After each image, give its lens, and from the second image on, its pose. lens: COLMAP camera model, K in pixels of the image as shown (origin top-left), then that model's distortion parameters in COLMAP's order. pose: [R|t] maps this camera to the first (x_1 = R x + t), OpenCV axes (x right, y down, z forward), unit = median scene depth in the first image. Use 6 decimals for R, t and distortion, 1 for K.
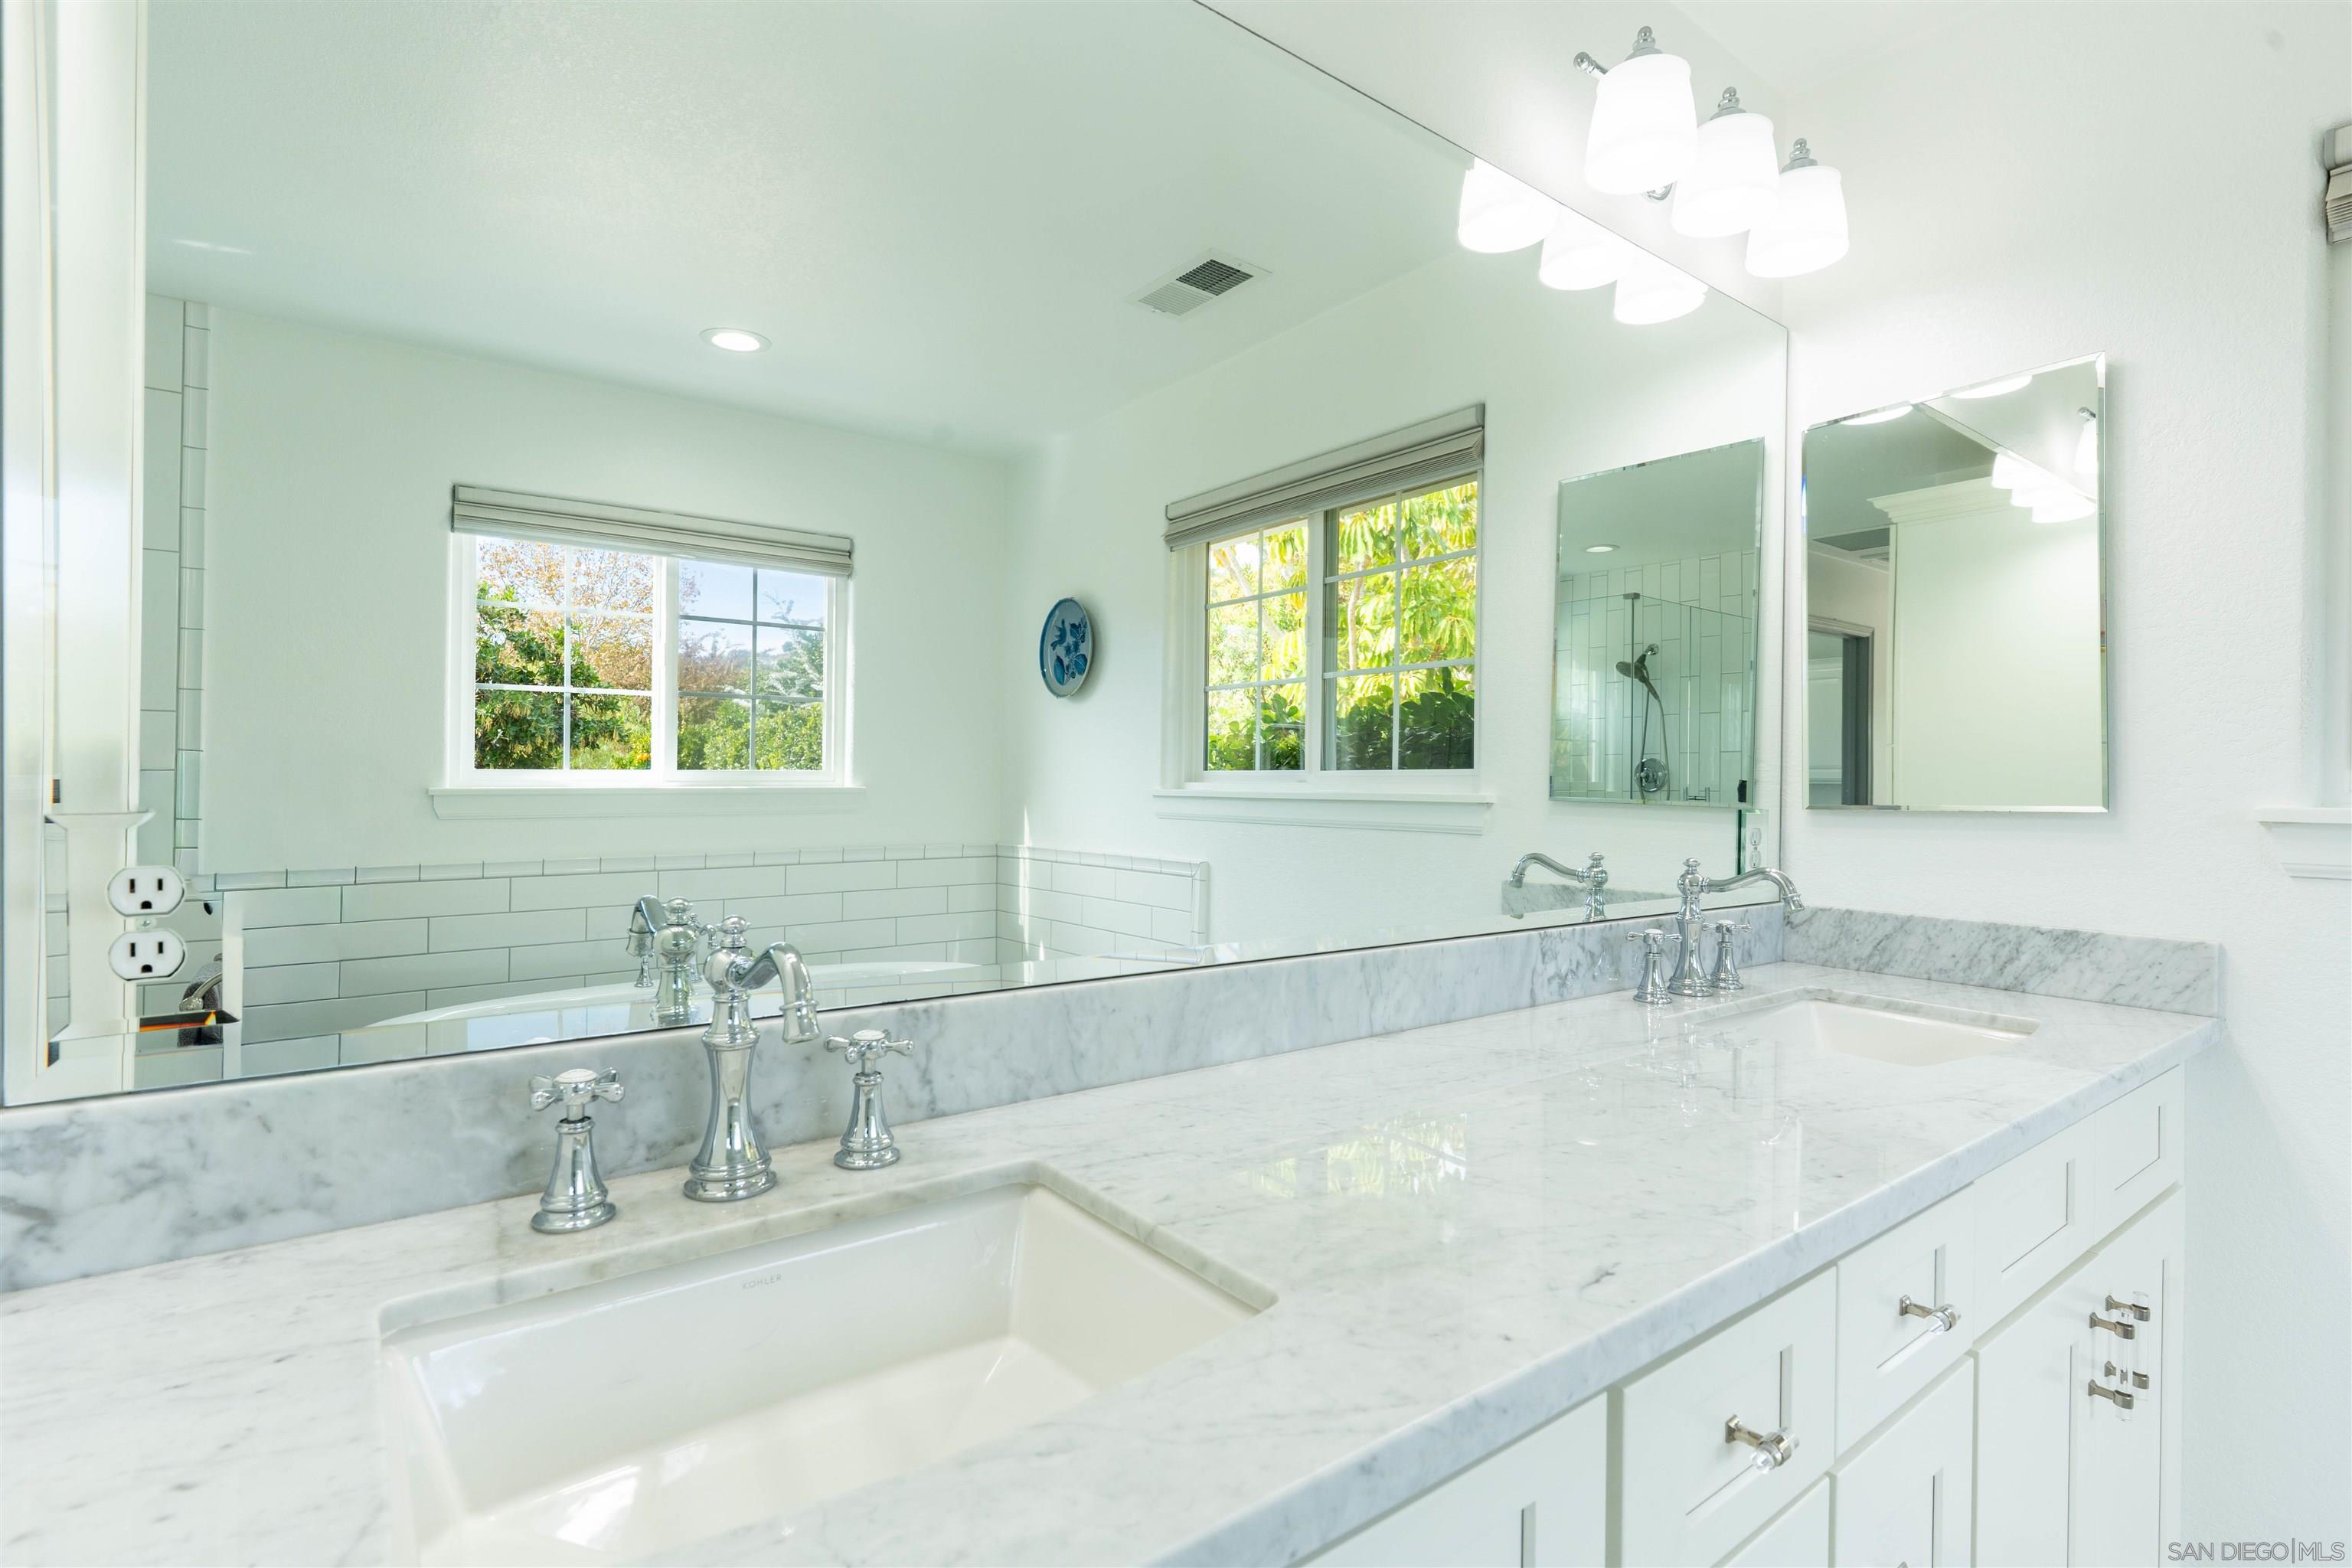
lens RADIAL K [[1115.3, 0, 1159.6], [0, 1115.3, 786.2], [0, 0, 1]] dist [0.006997, -0.001968]
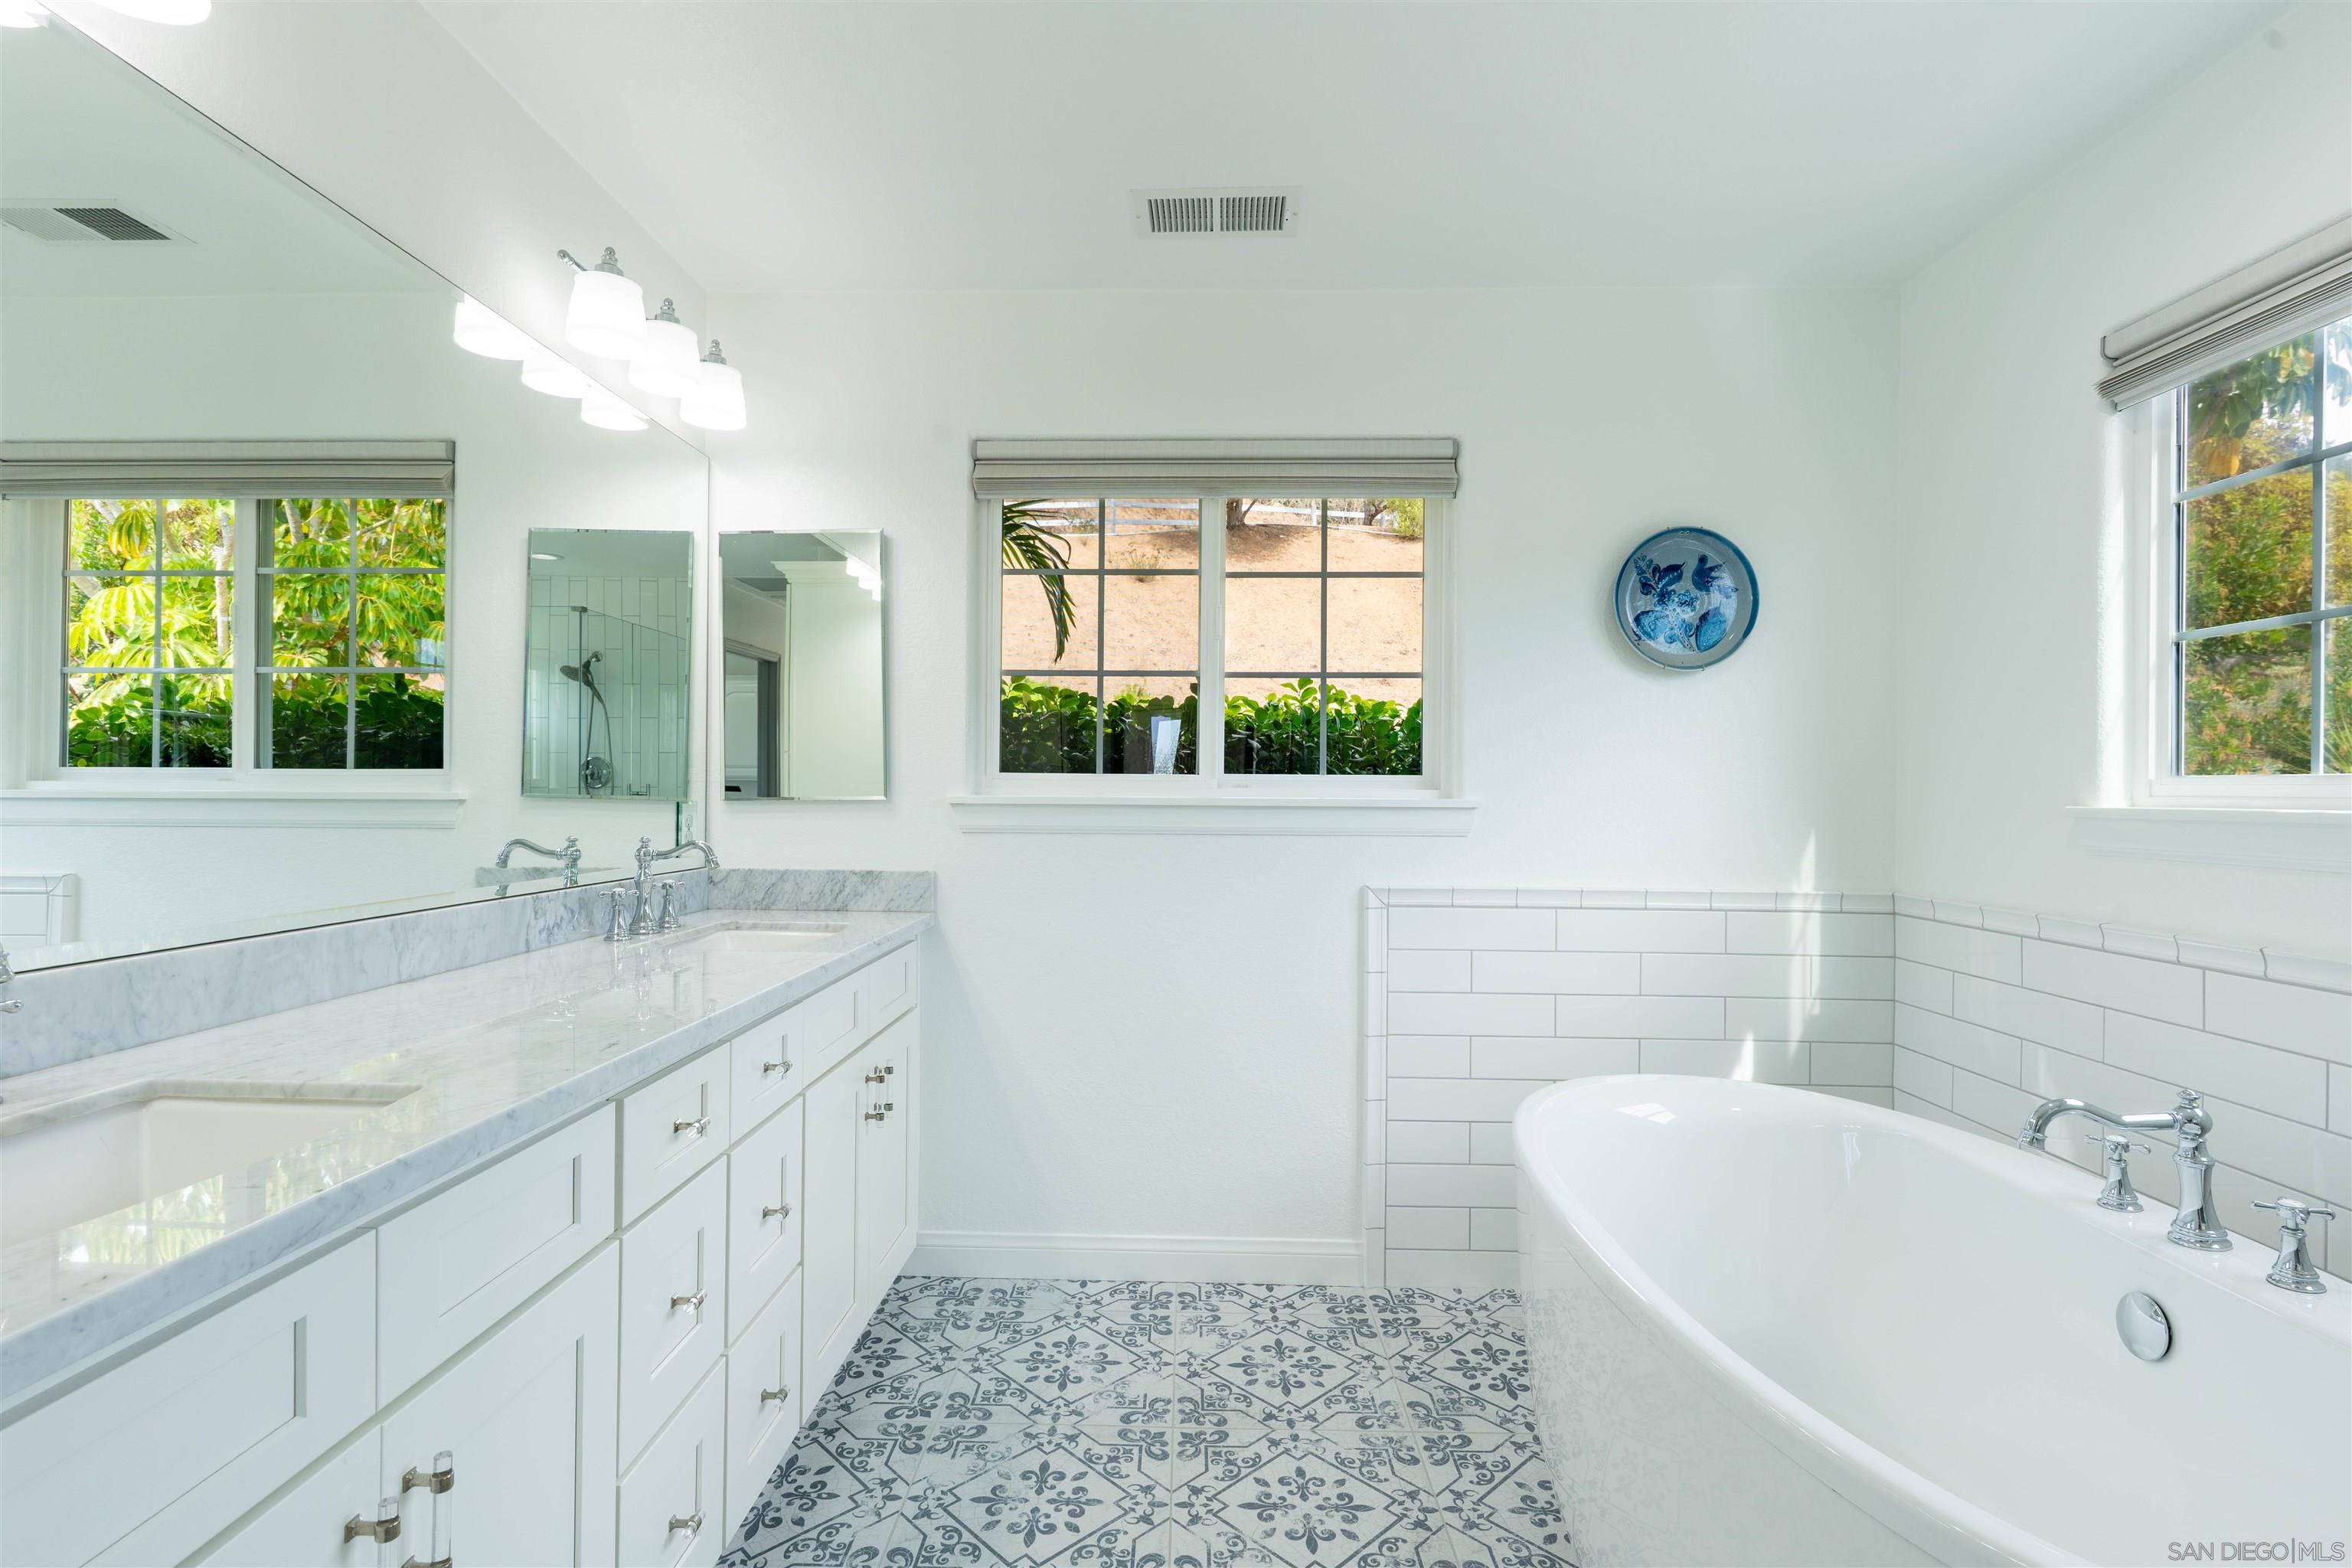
lens RADIAL K [[1115.3, 0, 1159.6], [0, 1115.3, 786.2], [0, 0, 1]] dist [0.006997, -0.001968]
pose [[0.630210, -0.004519, 0.776412, -0.194786], [0.001443, 0.999988, 0.004649, -0.003784], [-0.776423, -0.001809, 0.630209, -0.365726]]
